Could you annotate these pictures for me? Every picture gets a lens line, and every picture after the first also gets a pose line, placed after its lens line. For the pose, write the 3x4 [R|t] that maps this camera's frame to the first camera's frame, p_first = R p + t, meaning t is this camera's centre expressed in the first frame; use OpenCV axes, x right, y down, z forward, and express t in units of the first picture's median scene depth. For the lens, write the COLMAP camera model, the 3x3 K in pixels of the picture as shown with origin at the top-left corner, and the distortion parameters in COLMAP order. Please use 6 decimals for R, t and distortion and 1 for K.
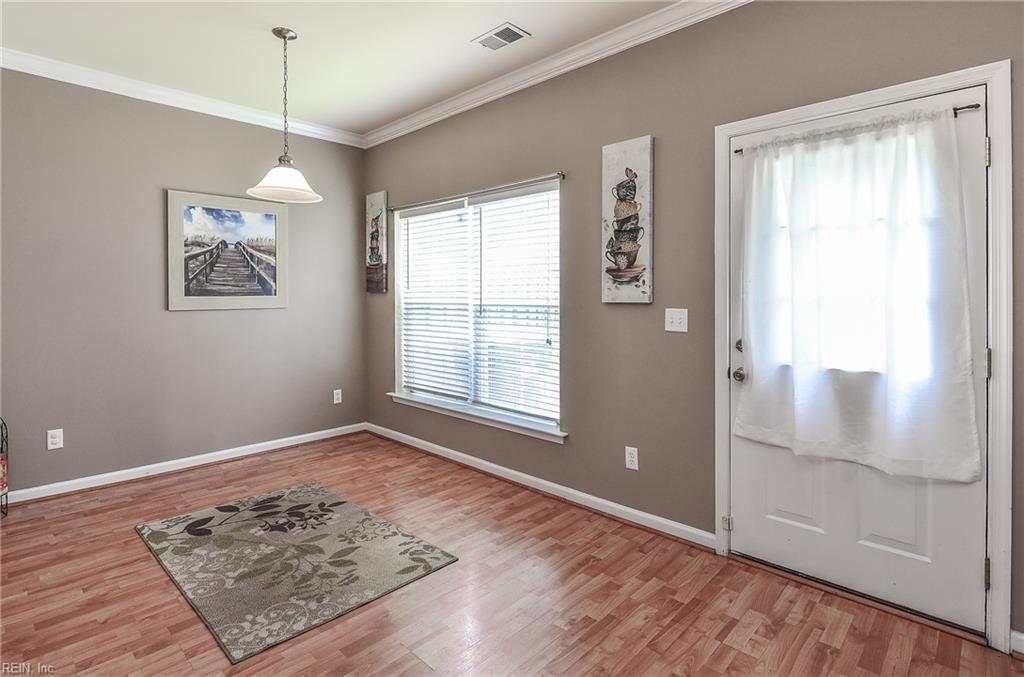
lens RADIAL K [[516.2, 0, 506.9], [0, 516.2, 297.6], [0, 0, 1]] dist [-0.001970, -0.000601]
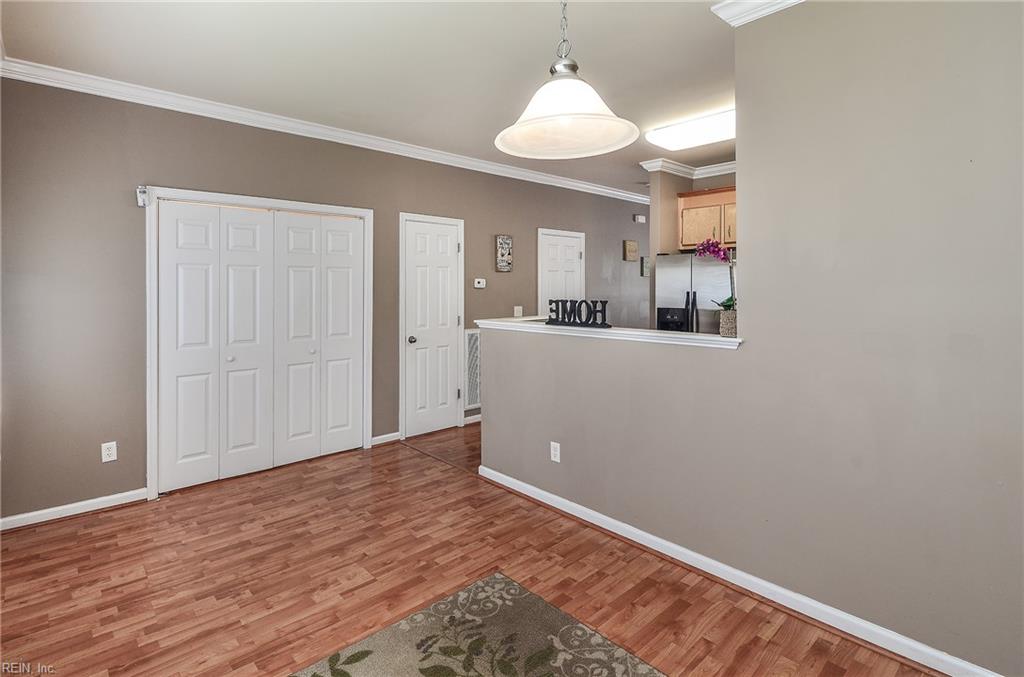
lens RADIAL K [[499.0, 0, 510.8], [0, 499.0, 286.5], [0, 0, 1]] dist [0.001556, 0.000335]
pose [[-0.998196, 0.004050, 0.059898, -0.419273], [0.004137, 0.999991, 0.001328, -0.058202], [-0.059892, 0.001573, -0.998204, 1.536725]]
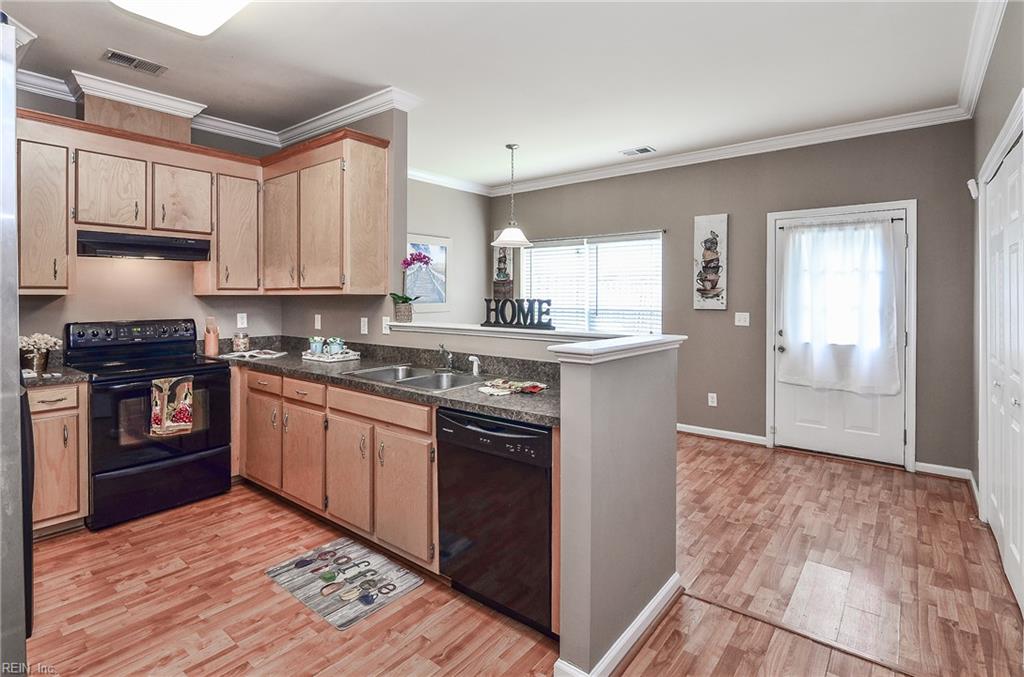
lens RADIAL K [[511.5, 0, 503.7], [0, 511.5, 299.6], [0, 0, 1]] dist [-0.001531, -0.000857]
pose [[0.996142, 0.002324, 0.087722, -0.619349], [-0.002657, 0.999990, 0.003684, -0.027002], [-0.087713, -0.003903, 0.996138, -0.653067]]
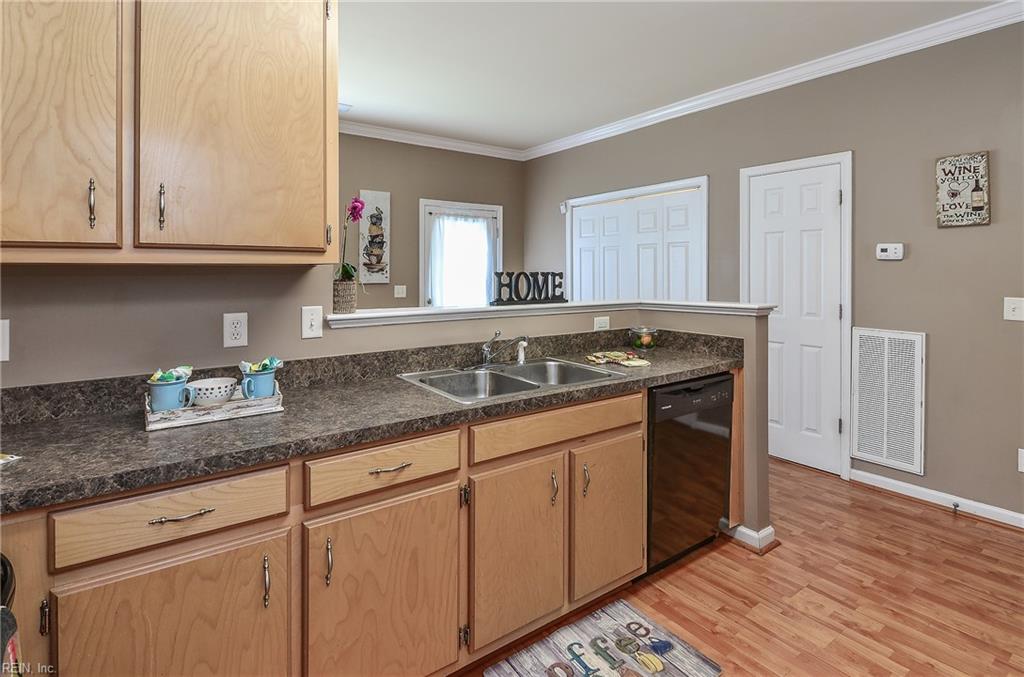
lens RADIAL K [[514.1, 0, 510.9], [0, 514.1, 271.2], [0, 0, 1]] dist [-0.002543, -0.000951]
pose [[0.167013, 0.003572, 0.985948, -1.449920], [0.003384, 0.999985, -0.004196, -0.022516], [-0.985949, 0.004037, 0.166998, 0.261441]]
